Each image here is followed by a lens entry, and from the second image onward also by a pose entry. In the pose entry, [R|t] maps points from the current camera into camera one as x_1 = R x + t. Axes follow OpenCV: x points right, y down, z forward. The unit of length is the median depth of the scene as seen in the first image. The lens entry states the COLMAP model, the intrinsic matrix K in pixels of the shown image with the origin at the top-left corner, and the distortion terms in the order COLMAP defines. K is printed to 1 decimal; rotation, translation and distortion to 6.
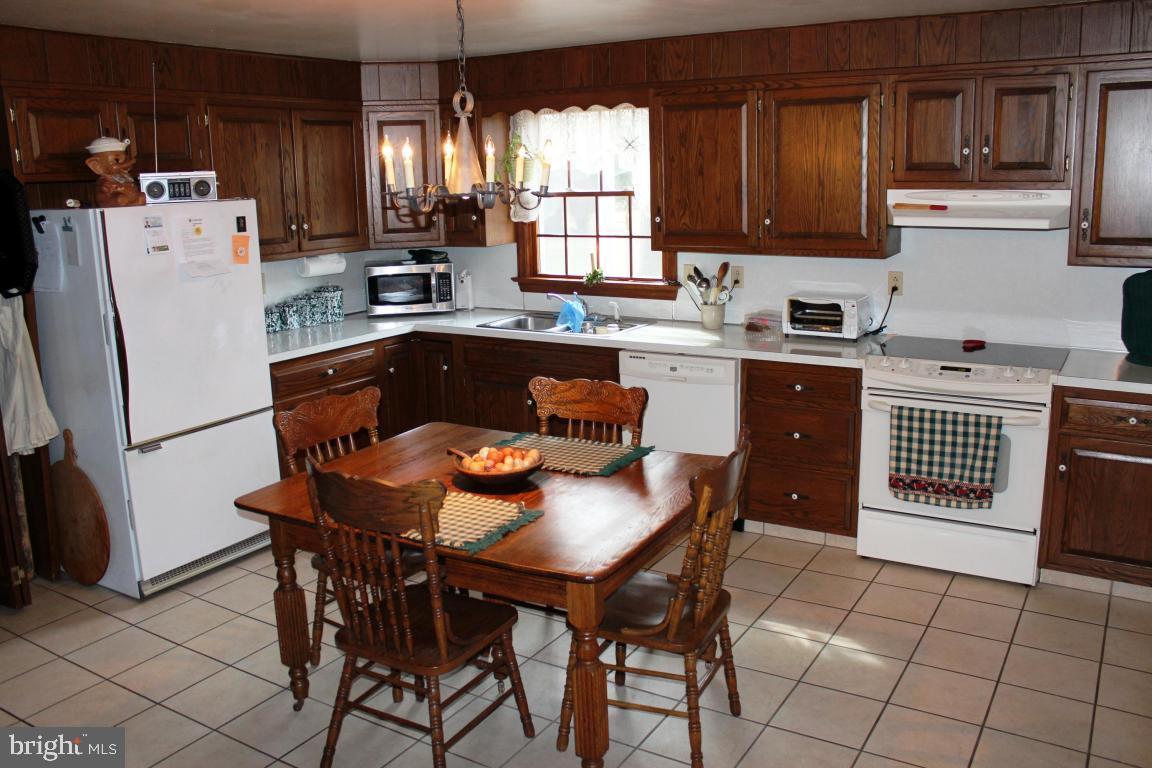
lens RADIAL K [[958.8, 0, 575.4], [0, 958.8, 361.1], [0, 0, 1]] dist [-0.154662, 0.120948]
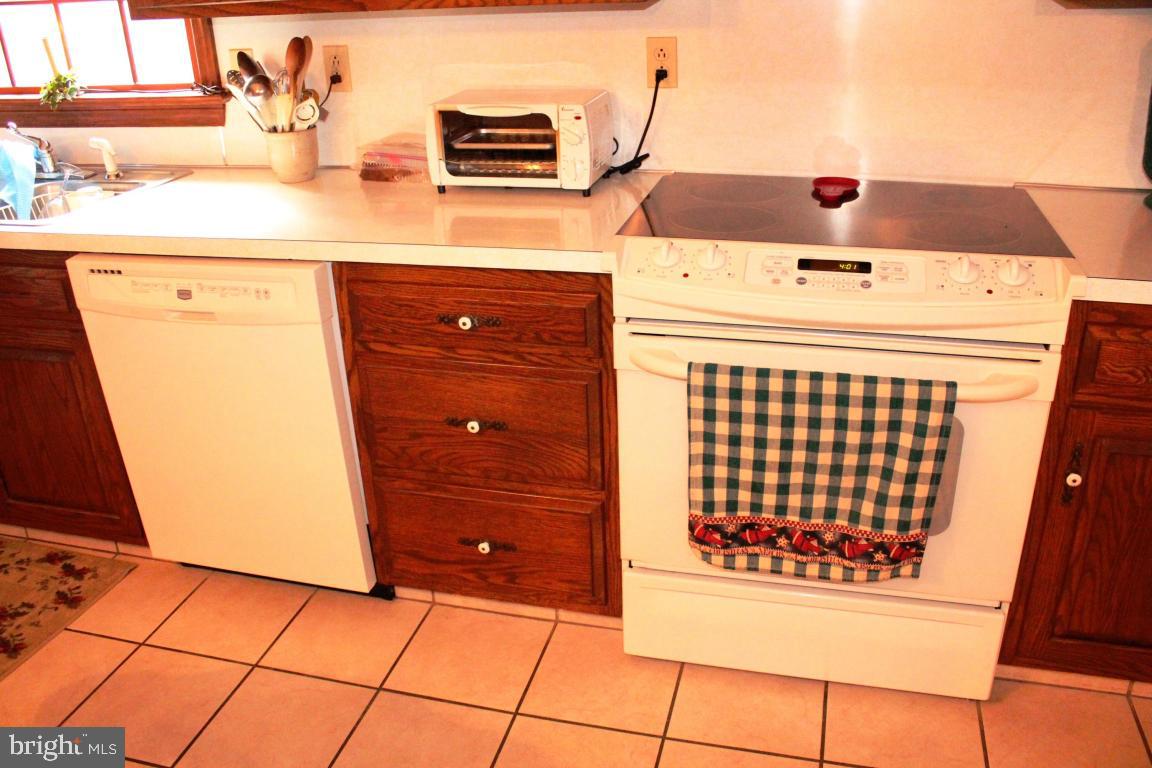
lens RADIAL K [[958.8, 0, 583.2], [0, 958.8, 358.8], [0, 0, 1]] dist [-0.154662, 0.120948]
pose [[0.954203, -0.124038, 0.272234, 0.178257], [0.066810, 0.975366, 0.210230, -0.045869], [-0.291604, -0.182414, 0.938985, 0.622131]]
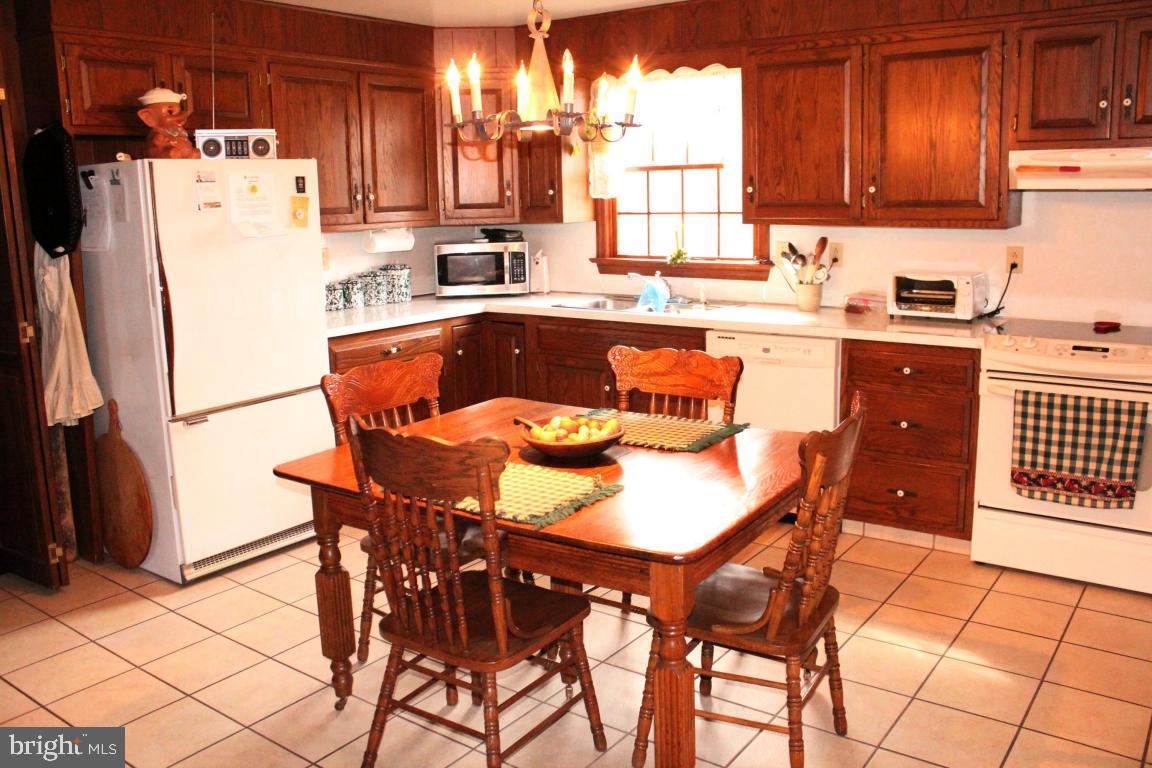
lens RADIAL K [[958.8, 0, 578.2], [0, 958.8, 359.5], [0, 0, 1]] dist [-0.154662, 0.120948]
pose [[0.996950, 0.017223, -0.076119, -0.007302], [-0.018760, 0.999633, -0.019528, 0.043573], [0.075755, 0.020896, 0.996907, 0.097891]]
